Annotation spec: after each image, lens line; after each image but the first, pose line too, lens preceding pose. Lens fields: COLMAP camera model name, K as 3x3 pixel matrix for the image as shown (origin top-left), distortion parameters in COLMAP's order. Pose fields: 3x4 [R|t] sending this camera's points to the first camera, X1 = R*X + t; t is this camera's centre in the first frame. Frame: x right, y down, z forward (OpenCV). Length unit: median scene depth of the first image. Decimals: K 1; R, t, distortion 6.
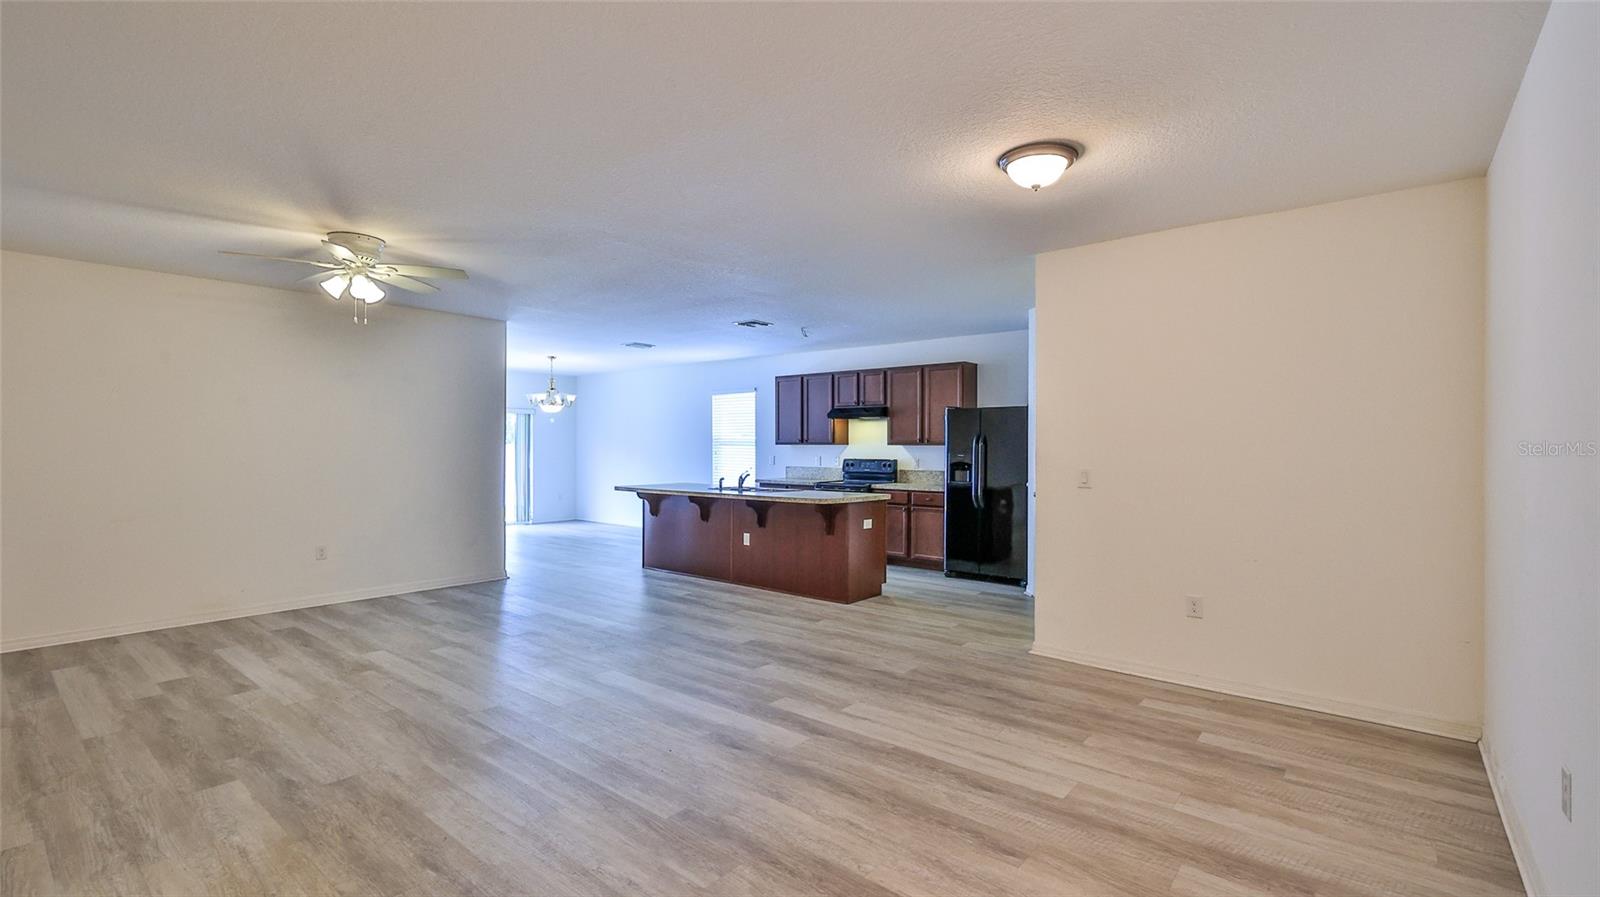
lens RADIAL K [[710.2, 0, 792.8], [0, 710.2, 444.0], [0, 0, 1]] dist [0.000116, -0.000046]
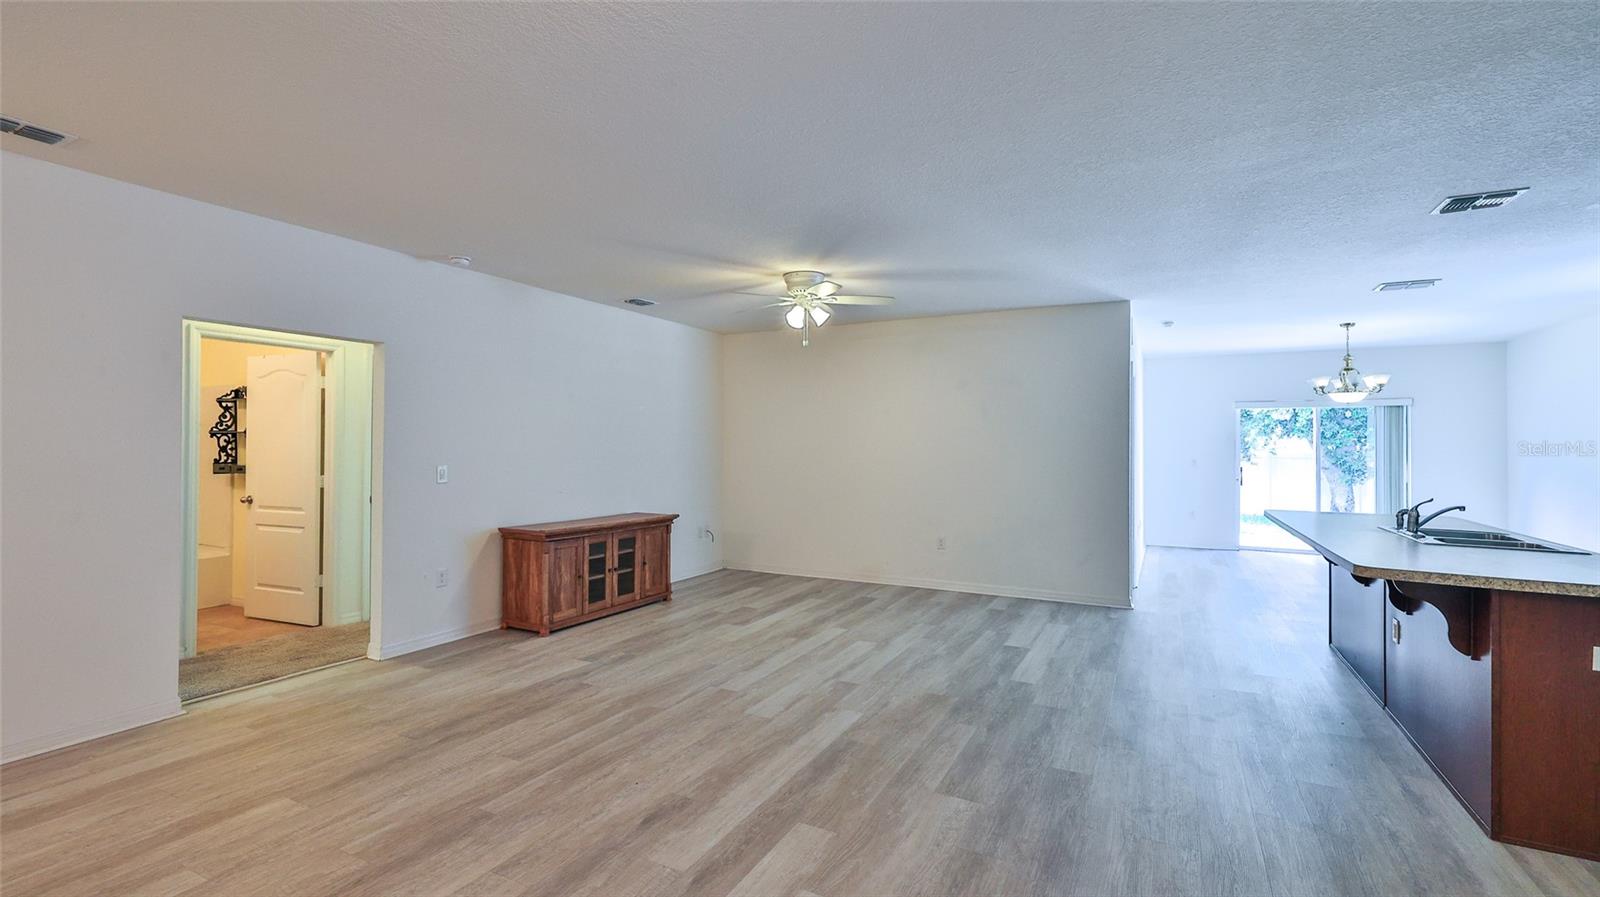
lens RADIAL K [[710.2, 0, 792.8], [0, 710.2, 444.0], [0, 0, 1]] dist [0.000116, -0.000046]
pose [[0.208630, -0.007363, -0.977967, 0.291474], [-0.001338, 0.999969, -0.007814, 0.002388], [0.977994, 0.002939, 0.208614, 0.387096]]
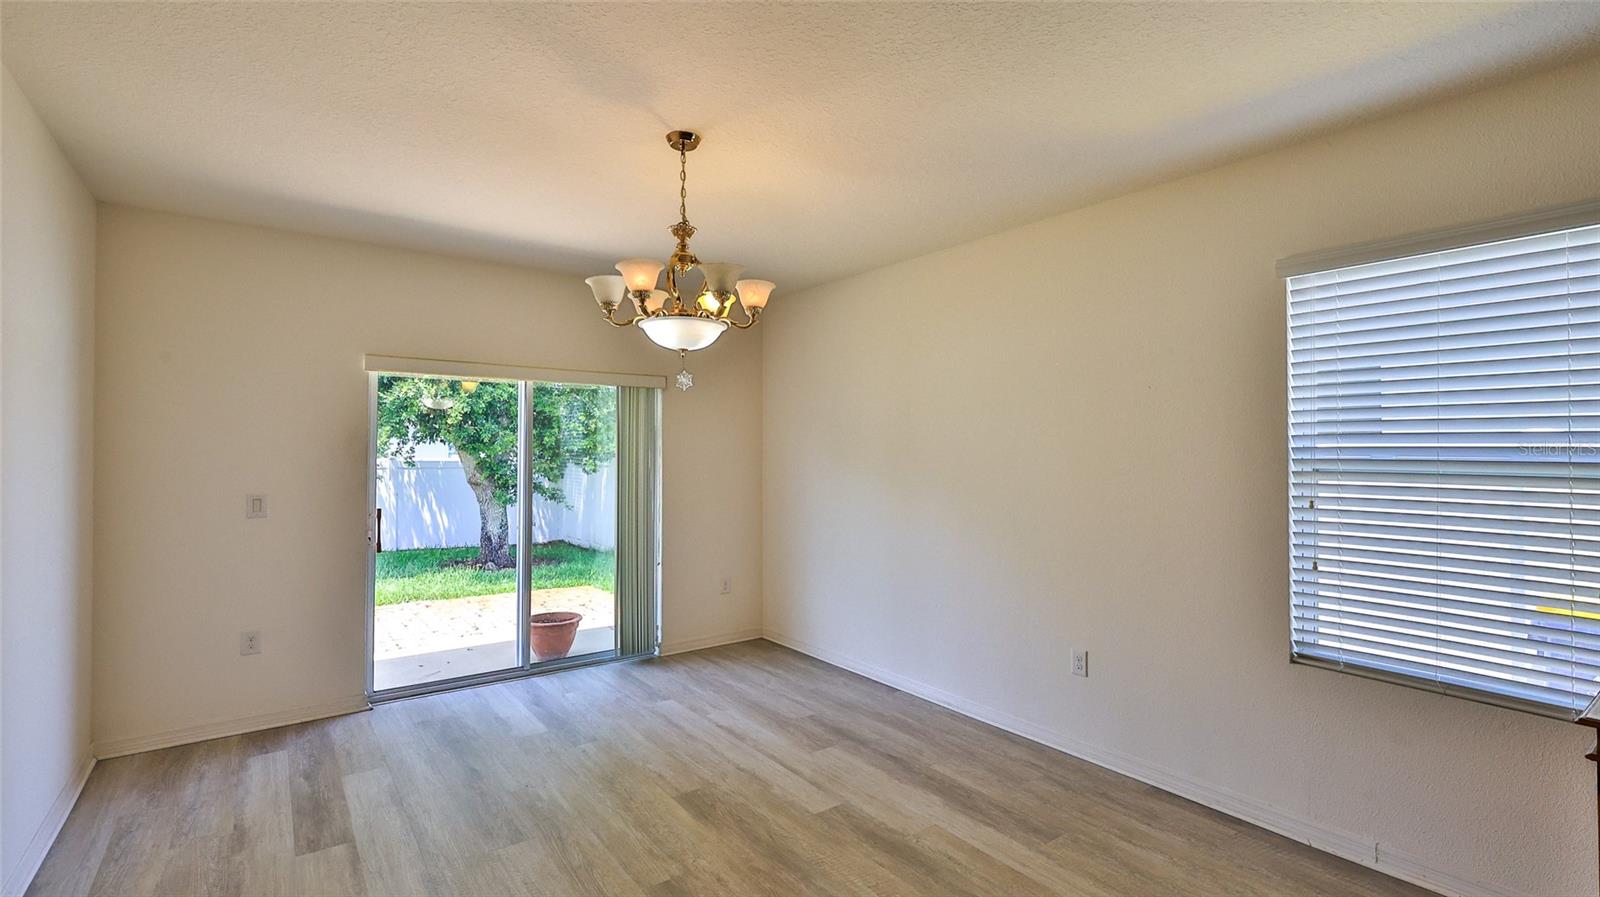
lens RADIAL K [[710.2, 0, 792.8], [0, 710.2, 444.0], [0, 0, 1]] dist [0.000116, -0.000046]
pose [[0.971536, -0.005471, -0.236829, -0.295868], [0.003230, 0.999946, -0.009850, -0.009548], [0.236871, 0.008805, 0.971501, 0.935375]]
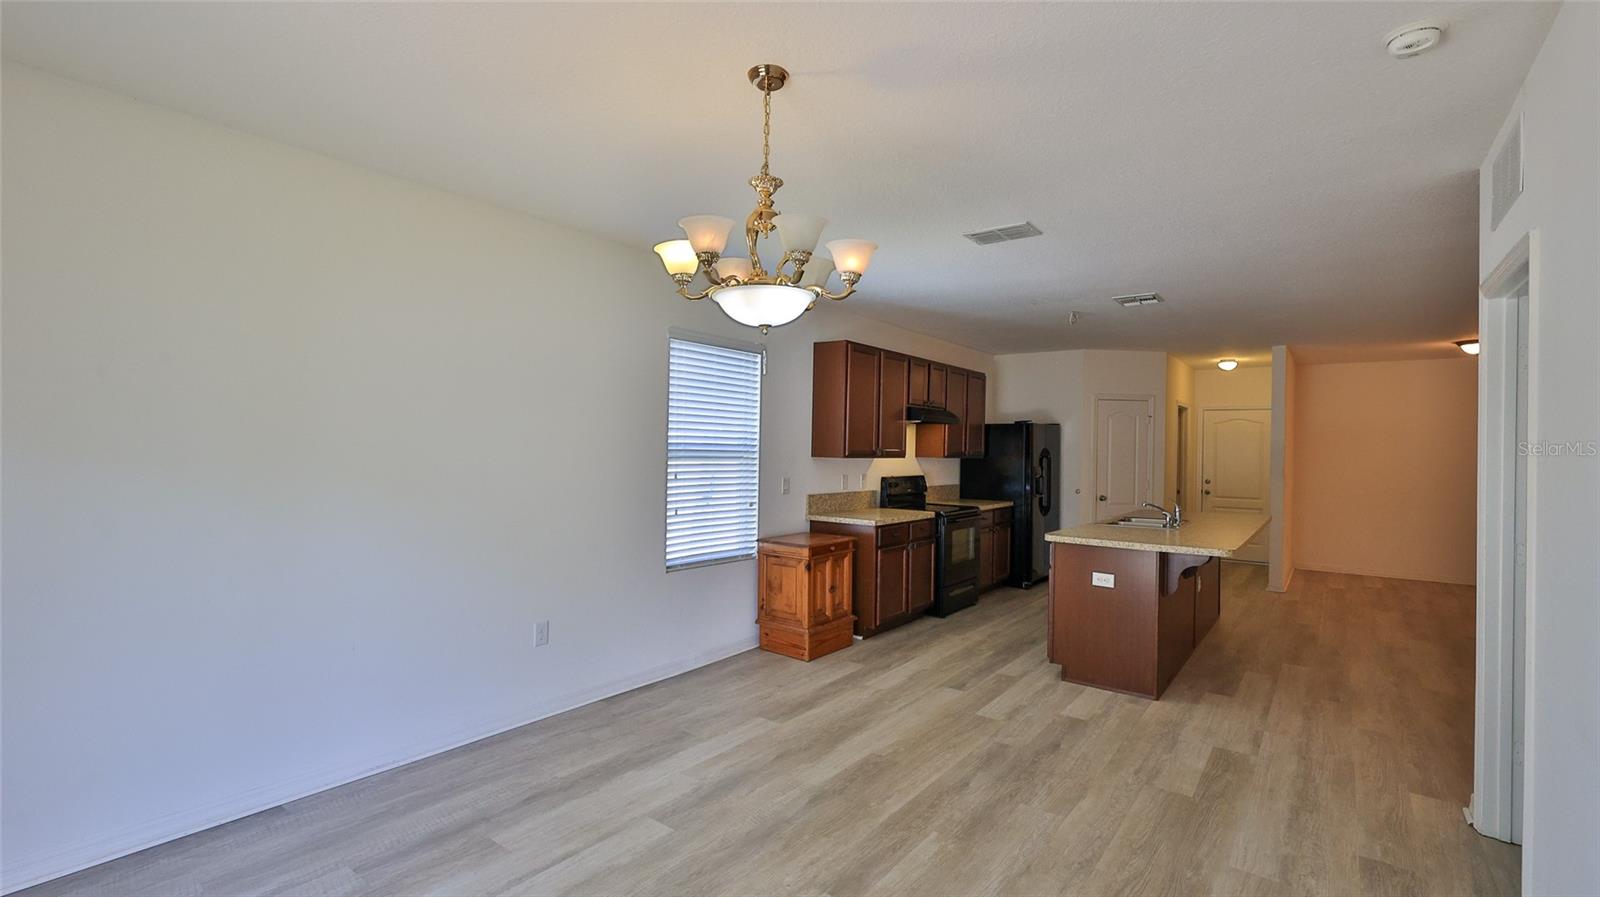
lens RADIAL K [[710.2, 0, 792.8], [0, 710.2, 444.0], [0, 0, 1]] dist [0.000116, -0.000046]
pose [[-0.038844, 0.001555, 0.999244, -0.697955], [-0.018505, 0.999826, -0.002275, -0.009727], [-0.999074, -0.018580, -0.038808, 1.238575]]
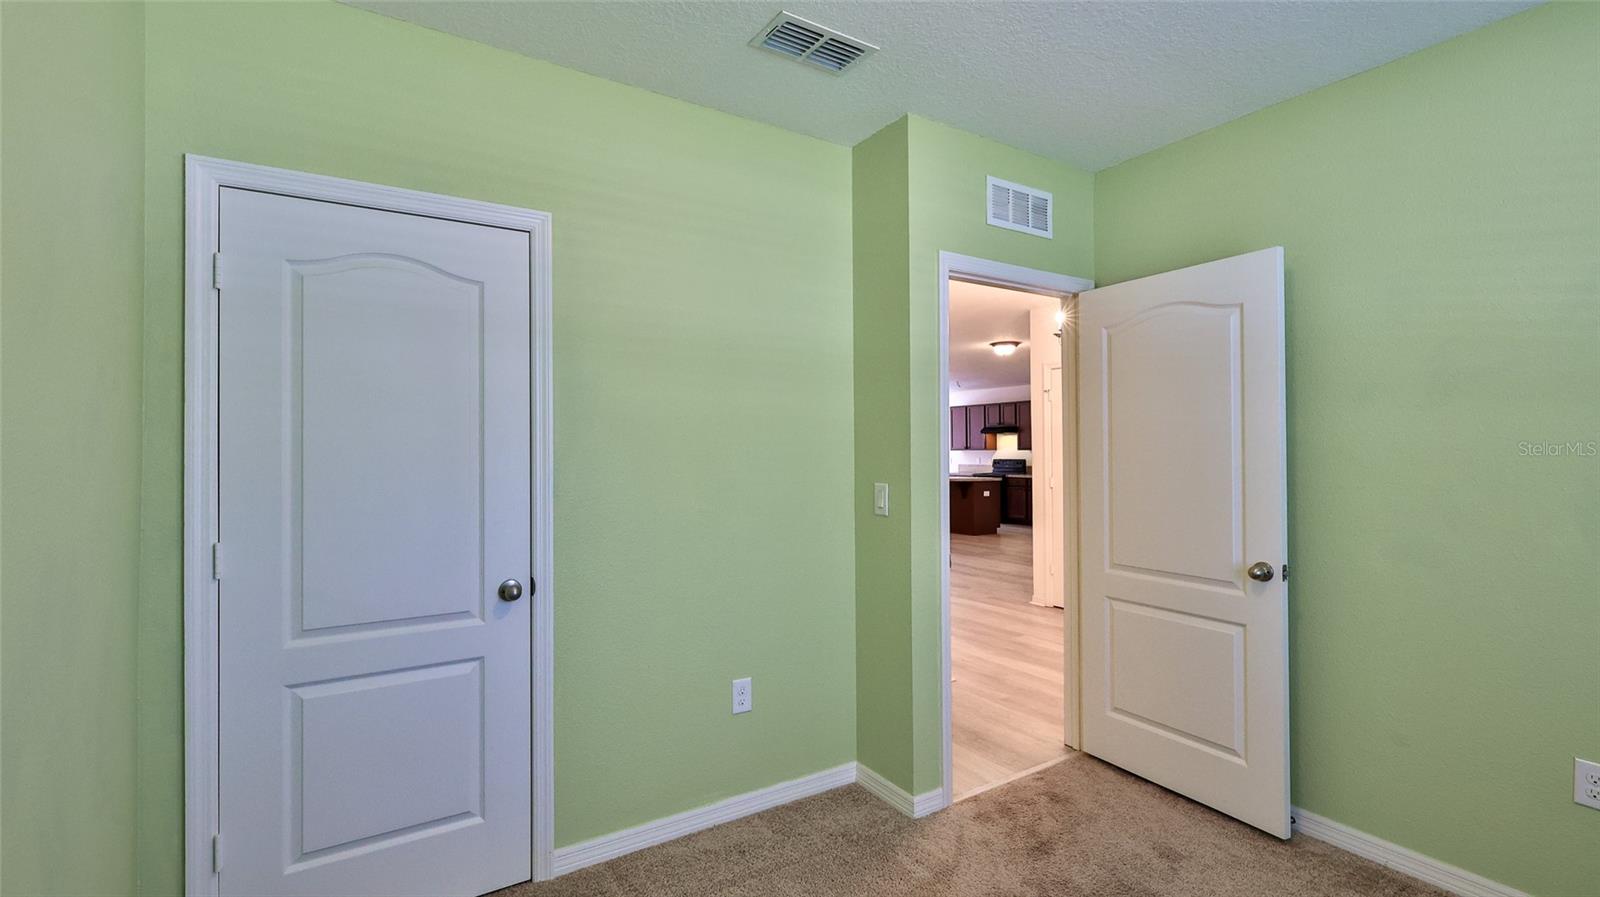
lens RADIAL K [[710.2, 0, 792.8], [0, 710.2, 444.0], [0, 0, 1]] dist [0.000116, -0.000046]
pose [[0.949775, -0.012718, -0.312674, 0.156945], [0.010267, 0.999902, -0.009485, -0.002078], [0.312764, 0.005798, 0.949813, -0.685065]]
